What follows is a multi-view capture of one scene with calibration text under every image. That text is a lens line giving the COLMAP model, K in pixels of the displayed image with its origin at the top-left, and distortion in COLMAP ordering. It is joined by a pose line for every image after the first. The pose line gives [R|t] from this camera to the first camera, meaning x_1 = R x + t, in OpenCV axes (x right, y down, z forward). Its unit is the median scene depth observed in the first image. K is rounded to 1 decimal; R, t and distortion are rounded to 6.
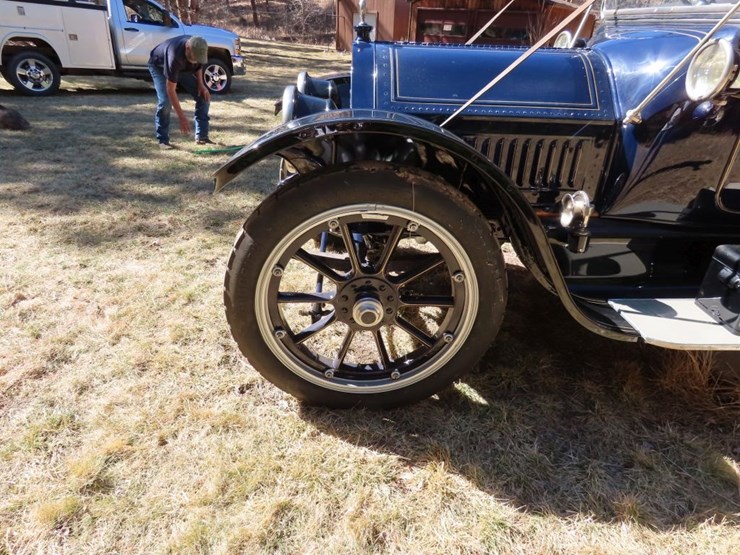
lens RADIAL K [[469.8, 0, 373.9], [0, 469.8, 276.2], [0, 0, 1]] dist [-0.001400, -0.002897]
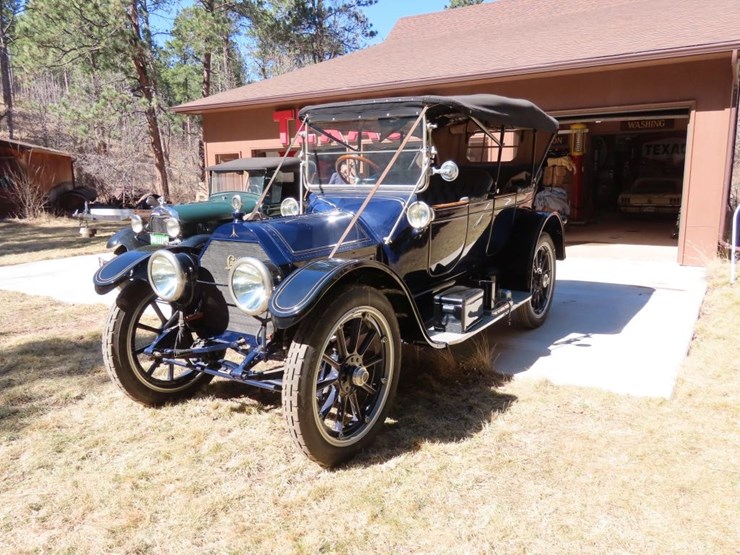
lens RADIAL K [[566.6, 0, 365.8], [0, 566.6, 277.7], [0, 0, 1]] dist [0.017301, -0.013414]
pose [[0.605981, -0.201055, 0.769652, -1.216908], [0.409703, 0.908220, -0.085324, -0.046811], [-0.681858, 0.367033, 0.632737, -0.302307]]
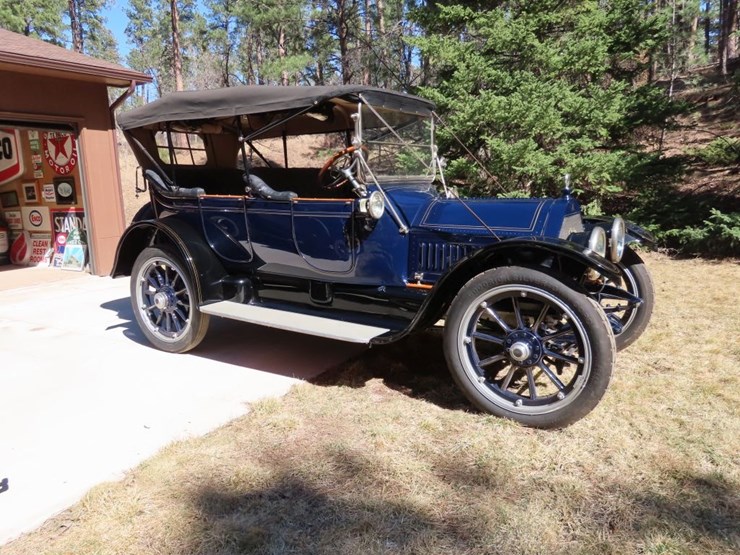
lens RADIAL K [[566.6, 0, 372.5], [0, 566.6, 276.3], [0, 0, 1]] dist [0.017301, -0.013414]
pose [[-0.807837, -0.120168, 0.577026, -0.669546], [0.268412, 0.796586, 0.541669, -1.589775], [-0.524742, 0.592461, -0.611257, 2.822483]]
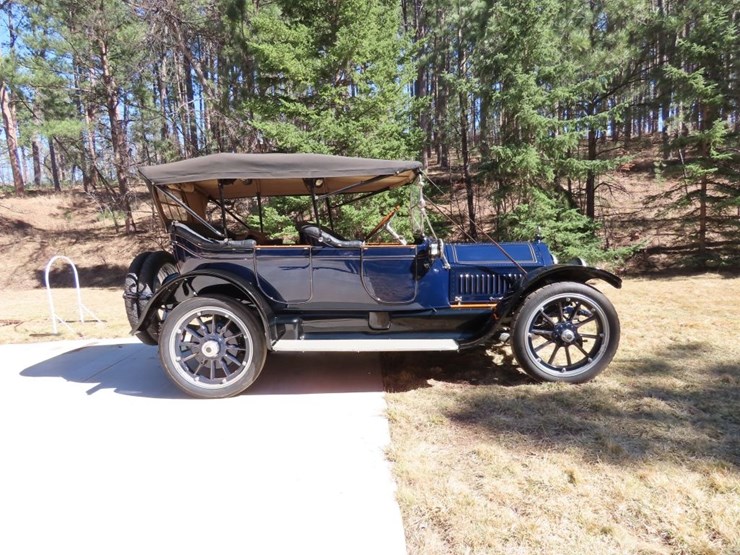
lens RADIAL K [[469.8, 0, 372.1], [0, 469.8, 276.7], [0, 0, 1]] dist [-0.001400, -0.002897]
pose [[-0.998316, -0.014641, 0.056134, 0.756826], [0.018682, 0.834941, 0.550022, -1.850007], [-0.054922, 0.550144, -0.833262, 3.444203]]
